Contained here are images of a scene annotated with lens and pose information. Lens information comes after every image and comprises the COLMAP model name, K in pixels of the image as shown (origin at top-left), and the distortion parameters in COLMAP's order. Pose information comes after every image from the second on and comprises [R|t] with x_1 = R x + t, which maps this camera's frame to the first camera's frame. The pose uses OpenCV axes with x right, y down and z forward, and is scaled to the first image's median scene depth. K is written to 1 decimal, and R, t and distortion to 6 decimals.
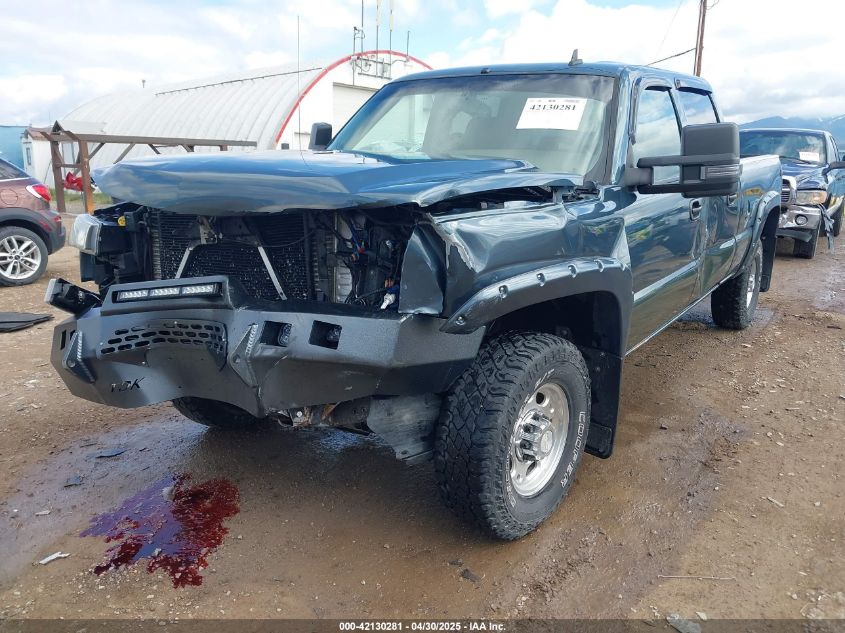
lens RADIAL K [[671.6, 0, 422.5], [0, 671.6, 316.5], [0, 0, 1]] dist [0.031173, -0.006114]
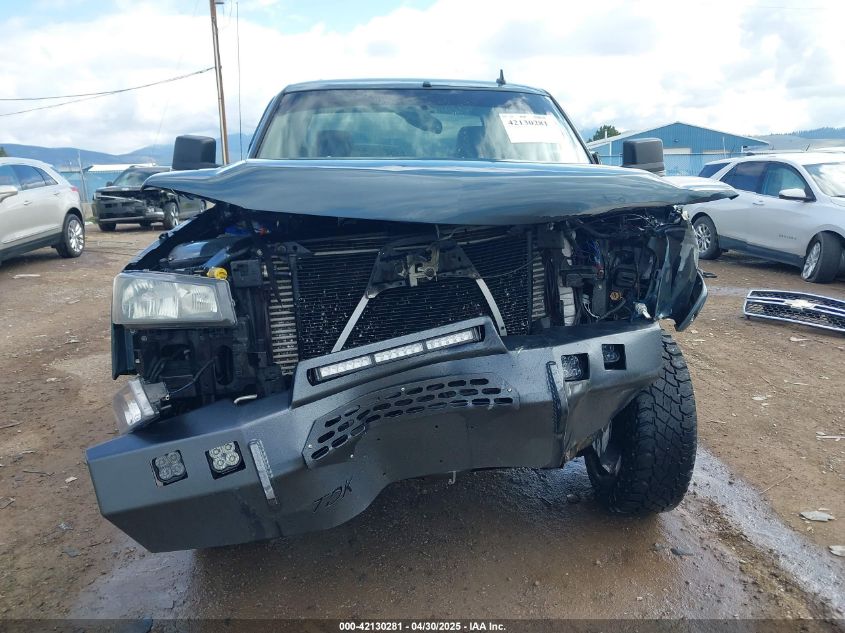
lens RADIAL K [[671.6, 0, 422.5], [0, 671.6, 316.5], [0, 0, 1]] dist [0.031173, -0.006114]
pose [[0.752283, -0.167548, 0.637180, -0.833661], [0.181321, 0.982428, 0.044257, -0.105371], [-0.633398, 0.082240, 0.769444, 0.381011]]
